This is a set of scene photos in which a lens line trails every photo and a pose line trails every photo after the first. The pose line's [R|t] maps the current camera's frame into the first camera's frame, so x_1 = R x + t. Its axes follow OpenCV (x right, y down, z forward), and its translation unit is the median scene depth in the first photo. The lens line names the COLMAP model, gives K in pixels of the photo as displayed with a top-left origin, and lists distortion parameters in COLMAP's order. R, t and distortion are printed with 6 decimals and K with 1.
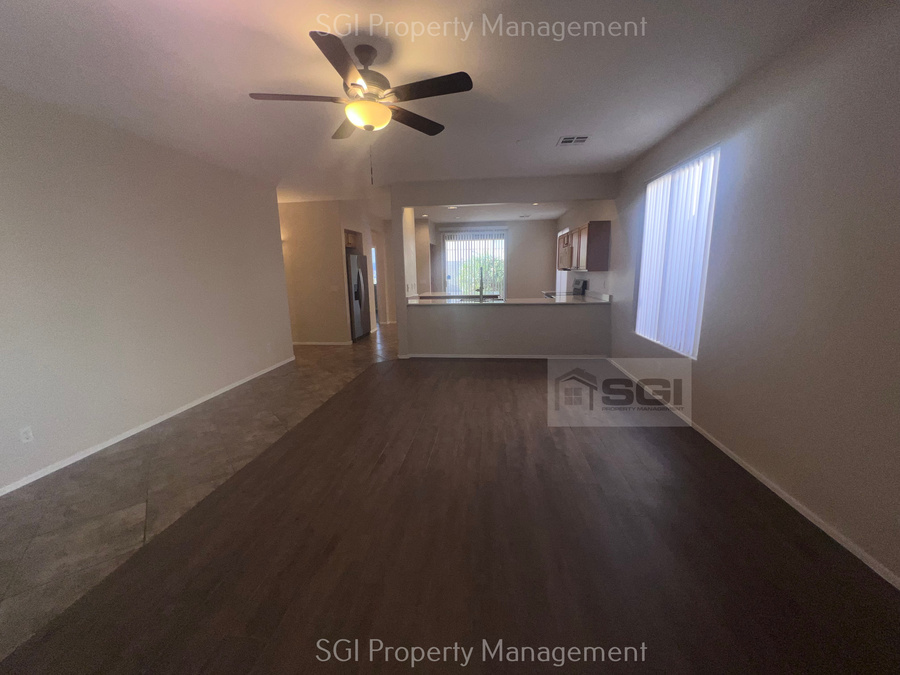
lens RADIAL K [[362.1, 0, 450.0], [0, 362.1, 337.5], [0, 0, 1]] dist [0.000192, -0.000026]
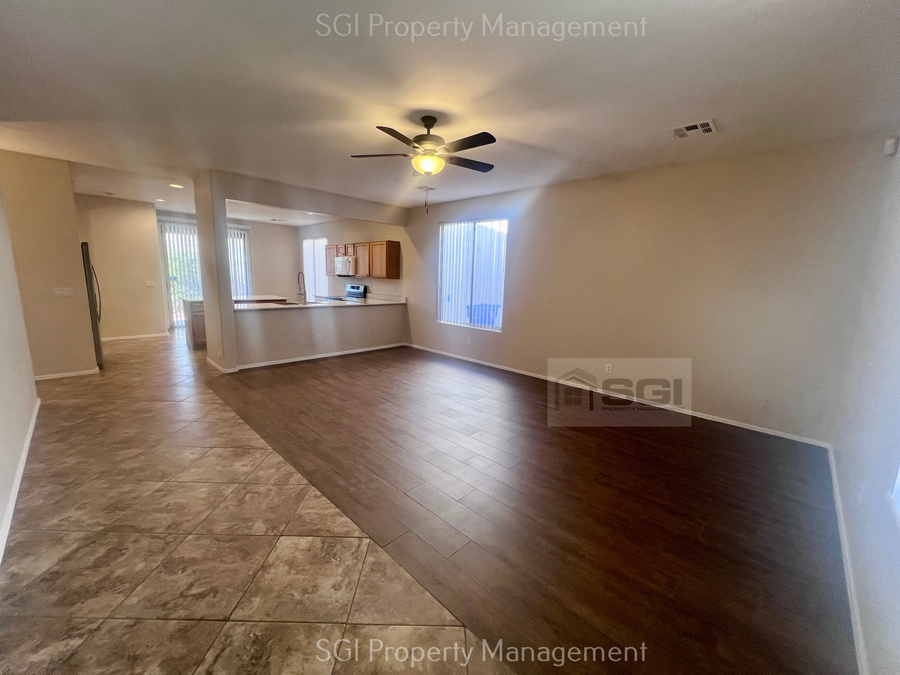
lens RADIAL K [[361.9, 0, 450.0], [0, 361.9, 337.5], [0, 0, 1]] dist [-0.001602, -0.000379]
pose [[0.610682, -0.094692, 0.786194, -0.754531], [0.105159, 0.993729, 0.038006, -0.004212], [-0.784863, 0.059466, 0.616810, 0.076830]]
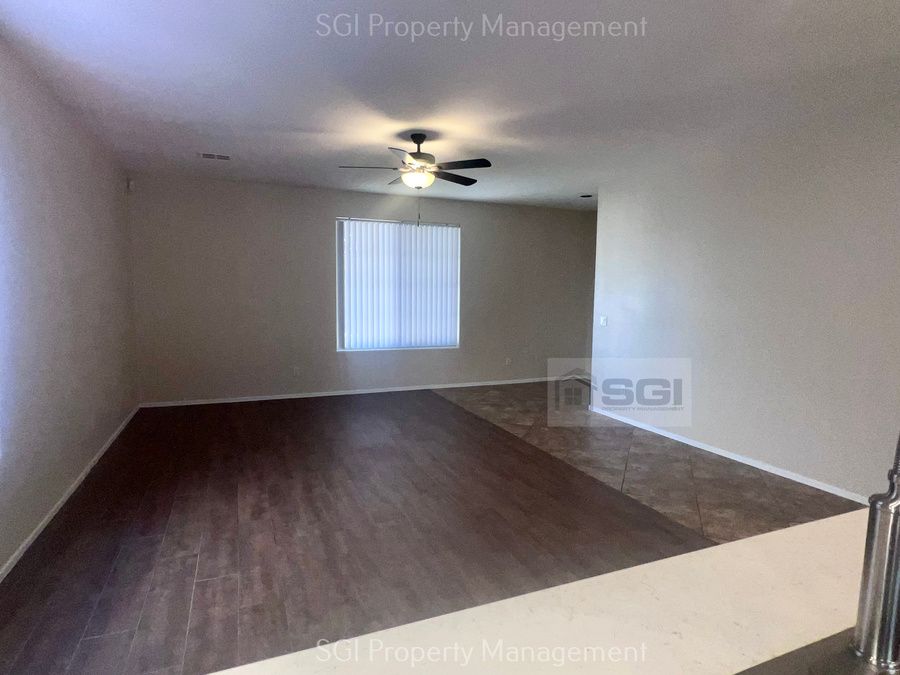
lens RADIAL K [[501.3, 0, 450.0], [0, 501.3, 337.5], [0, 0, 1]] dist [0.041378, 0.000038]
pose [[-0.871042, 0.059683, -0.487569, 0.369482], [-0.082835, 0.960528, 0.265563, -0.321936], [0.484173, 0.271704, -0.831717, 1.624924]]
